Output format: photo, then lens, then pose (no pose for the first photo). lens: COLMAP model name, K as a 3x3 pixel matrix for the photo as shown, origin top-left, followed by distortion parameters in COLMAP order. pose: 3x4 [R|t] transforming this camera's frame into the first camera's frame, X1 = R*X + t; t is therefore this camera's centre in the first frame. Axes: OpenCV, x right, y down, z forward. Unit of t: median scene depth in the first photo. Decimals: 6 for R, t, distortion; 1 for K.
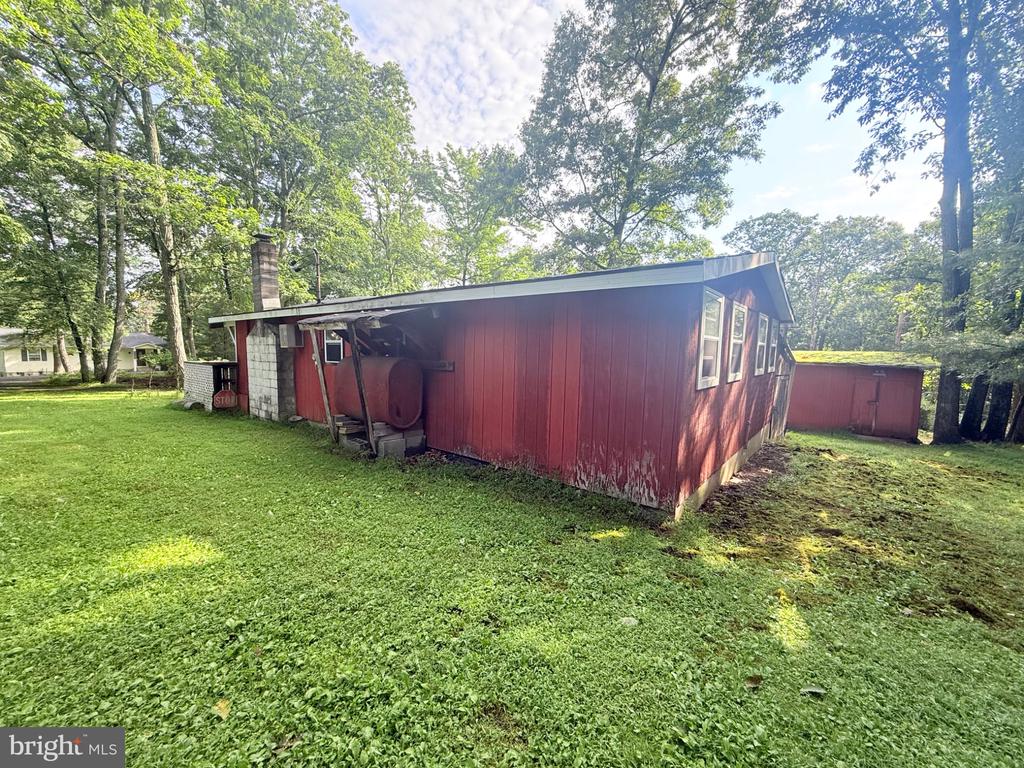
lens RADIAL K [[407.5, 0, 512.0], [0, 407.5, 384.0], [0, 0, 1]] dist [-0.000387, -0.000226]
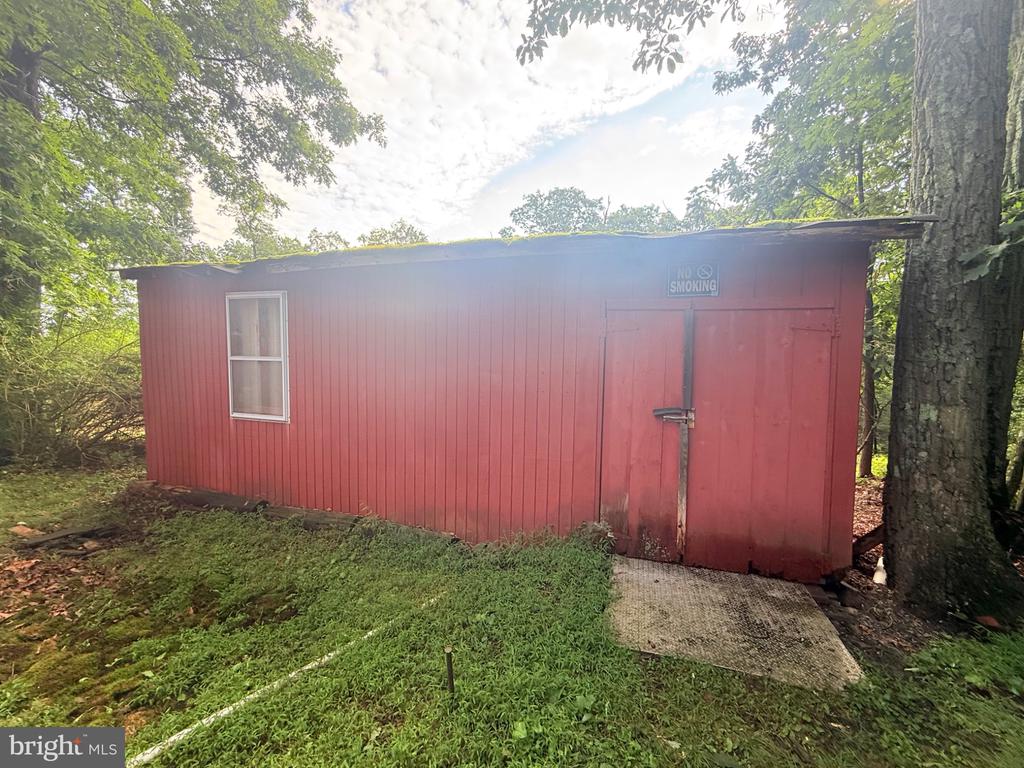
lens RADIAL K [[407.5, 0, 512.0], [0, 407.5, 384.0], [0, 0, 1]] dist [-0.000387, -0.000226]
pose [[0.925656, -0.031725, 0.377034, 0.701958], [0.037456, 0.999267, -0.007877, 0.025804], [-0.376508, 0.021413, 0.926166, 0.806023]]
